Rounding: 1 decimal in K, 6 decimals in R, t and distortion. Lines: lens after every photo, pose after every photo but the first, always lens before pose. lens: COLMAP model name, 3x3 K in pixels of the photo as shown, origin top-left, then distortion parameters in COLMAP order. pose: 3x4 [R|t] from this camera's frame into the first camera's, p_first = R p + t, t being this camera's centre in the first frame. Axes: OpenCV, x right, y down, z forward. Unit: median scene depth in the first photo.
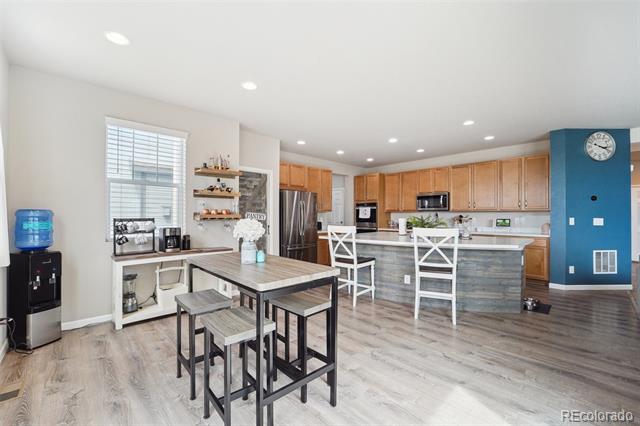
lens RADIAL K [[265.5, 0, 329.2], [0, 265.5, 212.2], [0, 0, 1]] dist [0.003760, -0.002498]
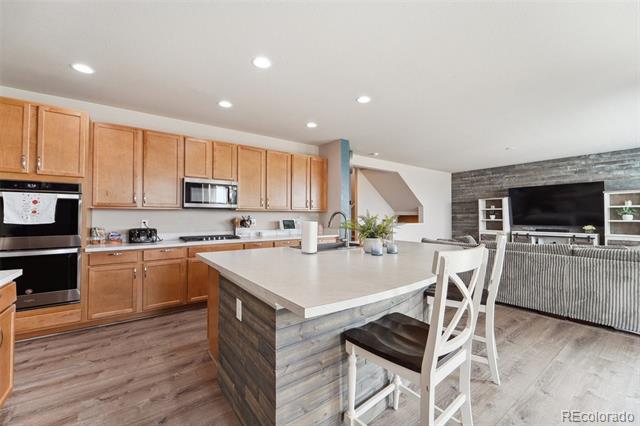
lens RADIAL K [[265.5, 0, 318.5], [0, 265.5, 211.6], [0, 0, 1]] dist [0.003760, -0.002498]
pose [[0.156379, 0.017485, 0.987542, -0.256519], [-0.012262, 0.999801, -0.015760, 0.011372], [-0.987621, -0.009644, 0.156562, 0.951622]]
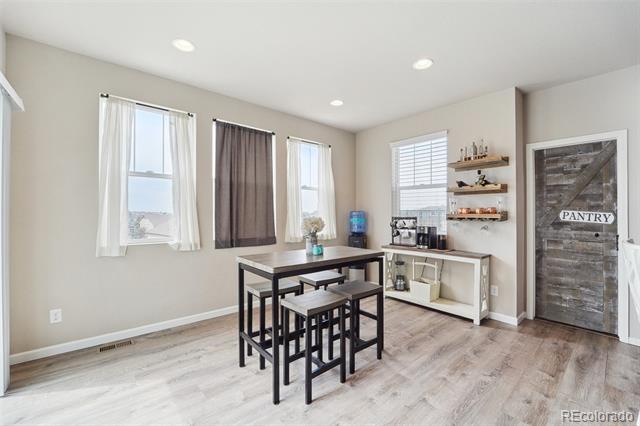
lens RADIAL K [[265.5, 0, 320.5], [0, 265.5, 216.7], [0, 0, 1]] dist [0.003760, -0.002498]
pose [[-0.076774, 0.005890, -0.997031, 0.392322], [0.009932, 0.999937, 0.005143, 0.006808], [0.996999, -0.009508, -0.076828, 0.483752]]
